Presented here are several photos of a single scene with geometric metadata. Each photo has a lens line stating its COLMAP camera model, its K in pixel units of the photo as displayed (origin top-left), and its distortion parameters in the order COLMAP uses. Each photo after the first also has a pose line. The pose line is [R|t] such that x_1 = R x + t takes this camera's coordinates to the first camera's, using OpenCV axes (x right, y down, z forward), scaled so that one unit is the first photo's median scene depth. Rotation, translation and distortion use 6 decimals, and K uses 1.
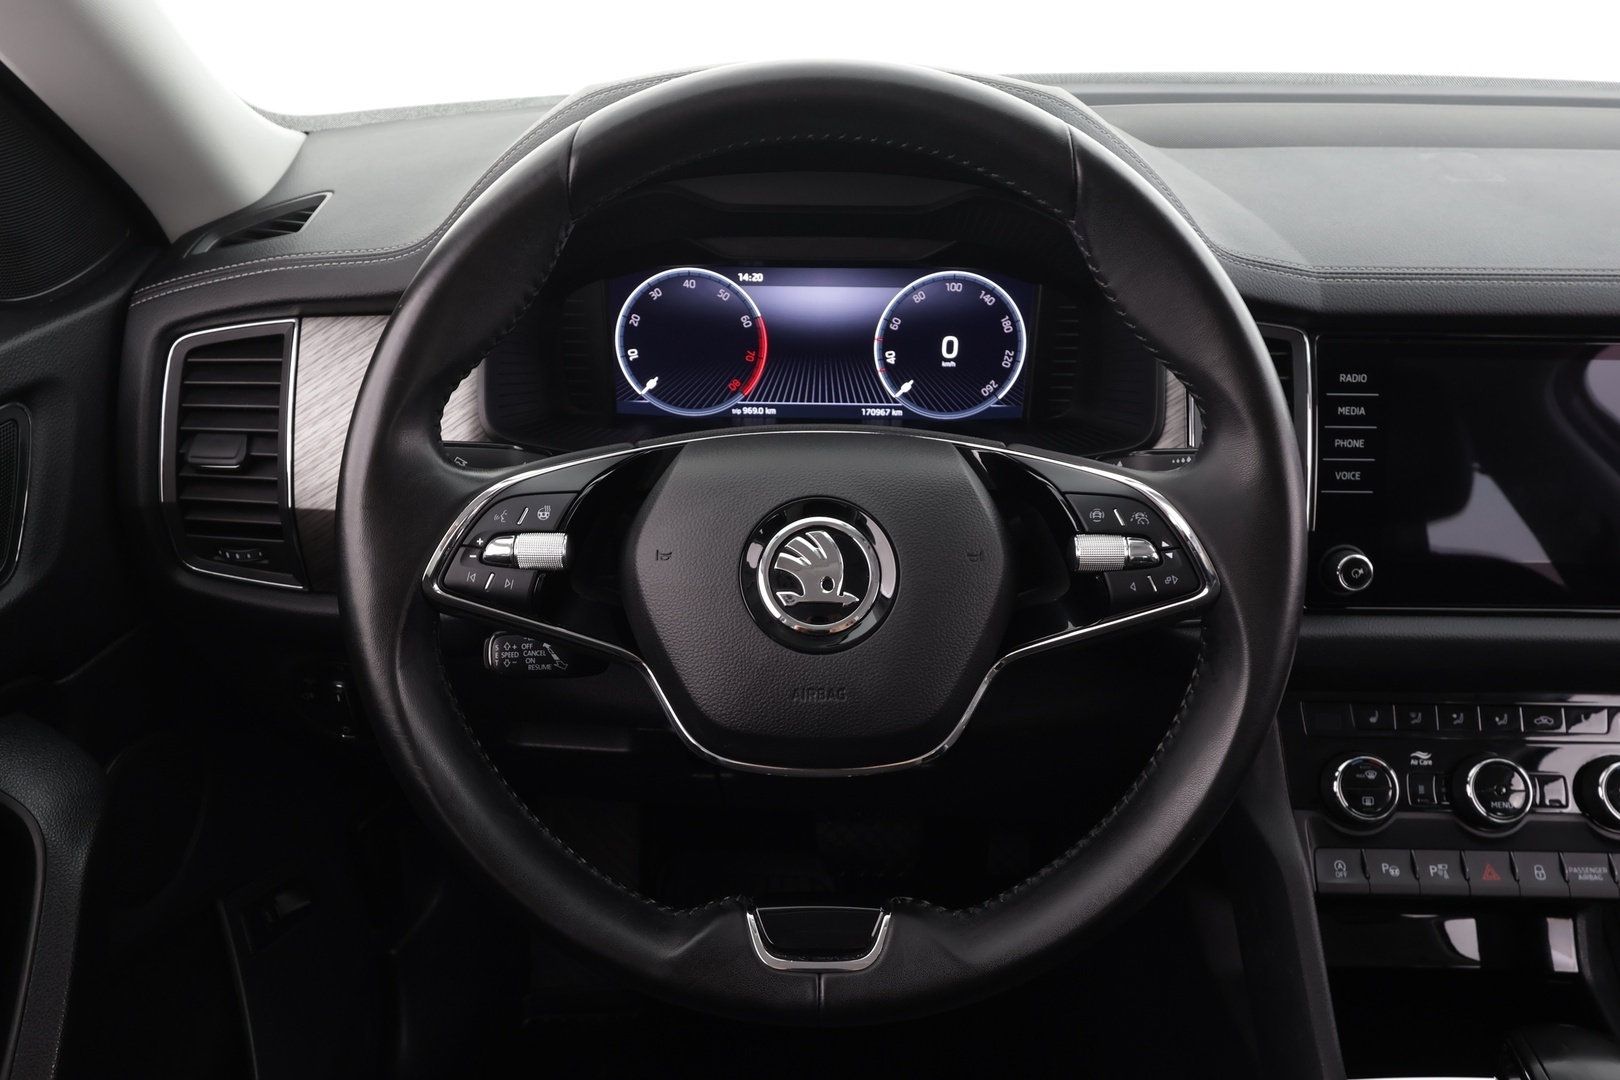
lens RADIAL K [[1171.5, 0, 803.7], [0, 1171.5, 539.9], [0, 0, 1]] dist [0.003816, -0.001502]
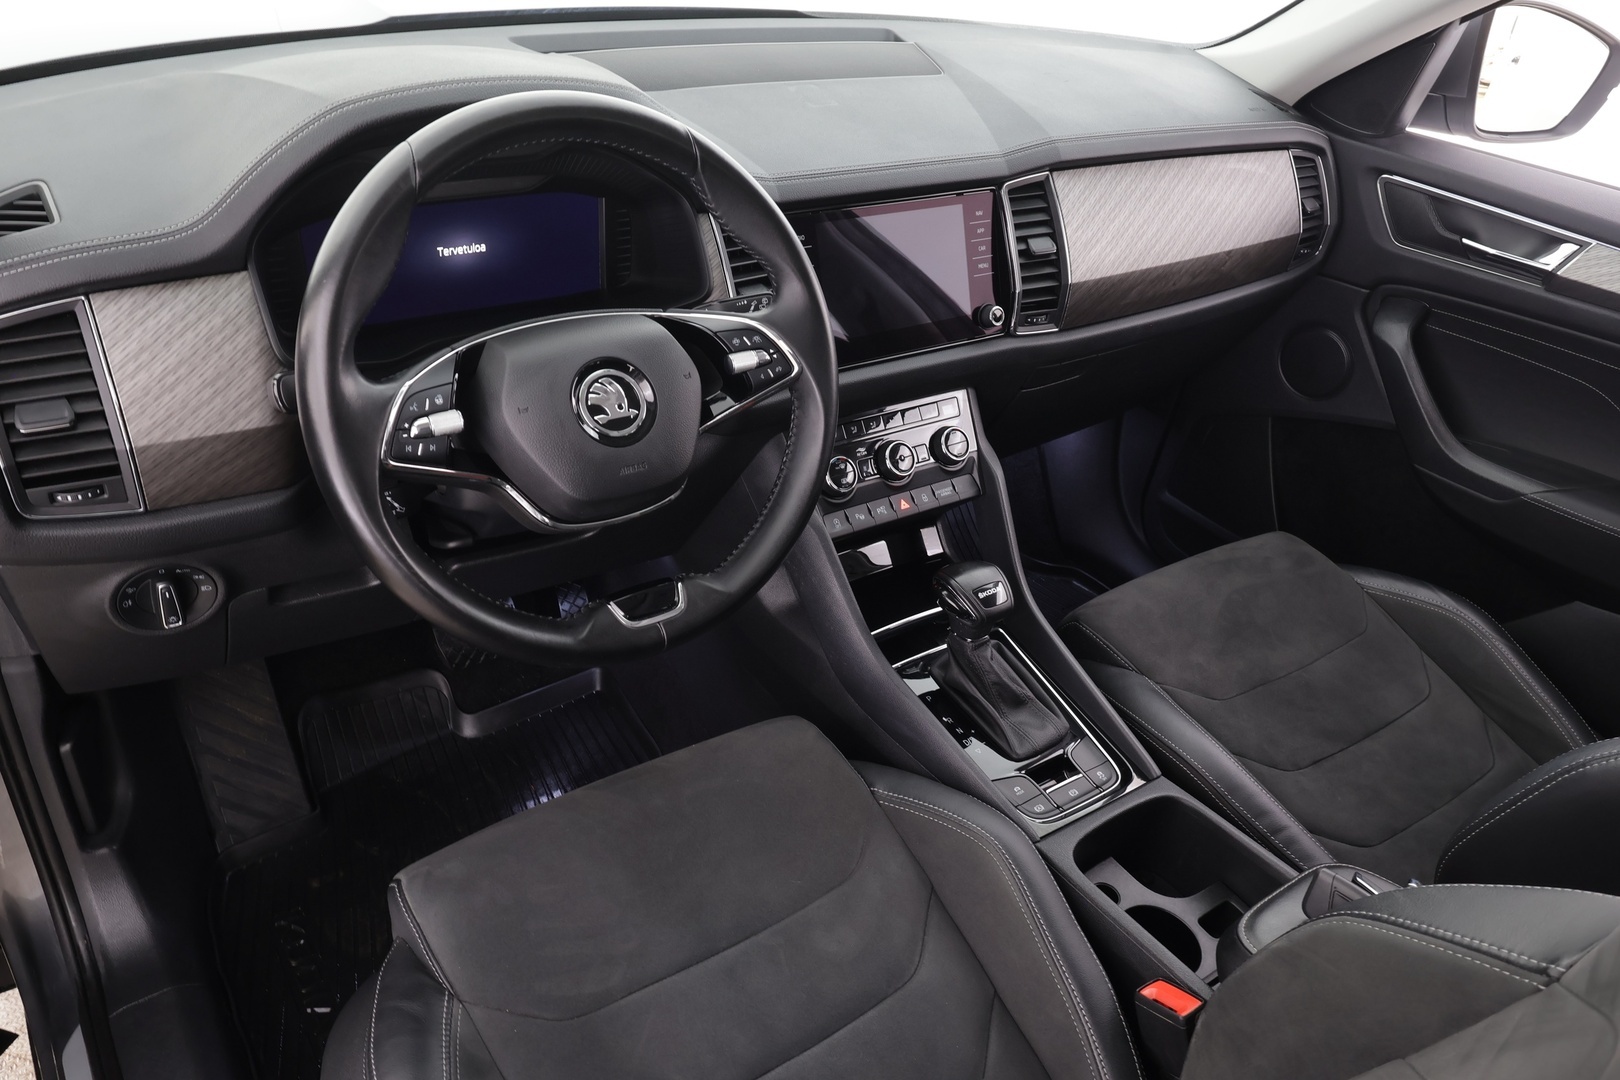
lens RADIAL K [[1171.5, 0, 816.0], [0, 1171.5, 533.2], [0, 0, 1]] dist [0.003816, -0.001502]
pose [[0.813425, -0.256006, 0.522304, -0.669060], [0.181109, 0.964772, 0.190826, -0.058382], [-0.552757, -0.060629, 0.831134, -0.595480]]
